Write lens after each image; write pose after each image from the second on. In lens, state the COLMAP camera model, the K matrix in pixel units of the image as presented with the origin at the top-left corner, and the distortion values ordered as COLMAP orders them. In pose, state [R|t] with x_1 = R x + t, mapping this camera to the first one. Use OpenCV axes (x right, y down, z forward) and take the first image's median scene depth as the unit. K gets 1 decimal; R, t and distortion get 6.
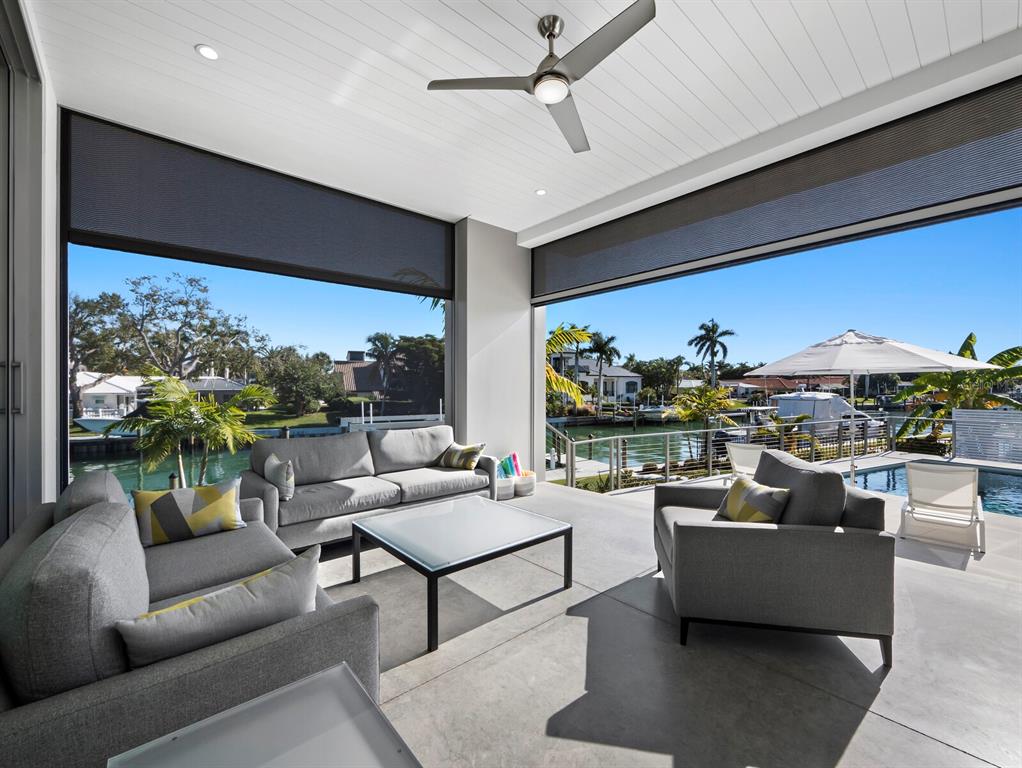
lens RADIAL K [[432.1, 0, 512.6], [0, 432.1, 387.5], [0, 0, 1]] dist [-0.001749, -0.000062]
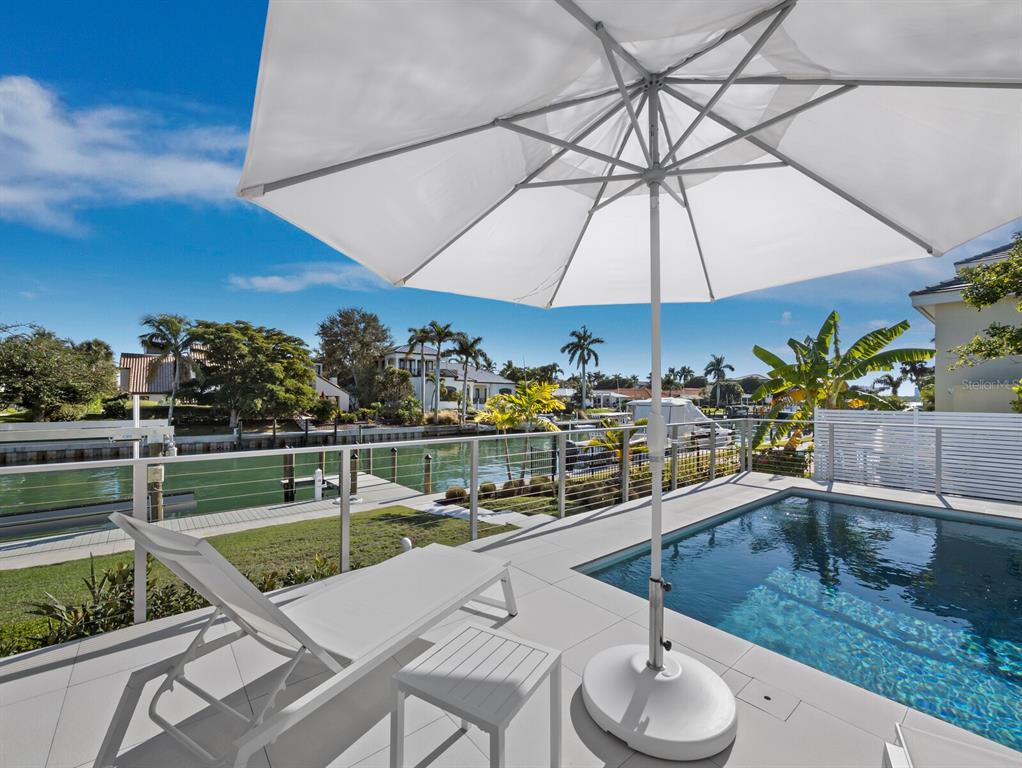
lens RADIAL K [[432.1, 0, 512.6], [0, 432.1, 387.5], [0, 0, 1]] dist [-0.001749, -0.000062]
pose [[0.970588, 0.018669, 0.240020, 0.082525], [-0.013152, 0.999612, -0.024565, 0.009119], [-0.240386, 0.020685, 0.970457, 0.098121]]
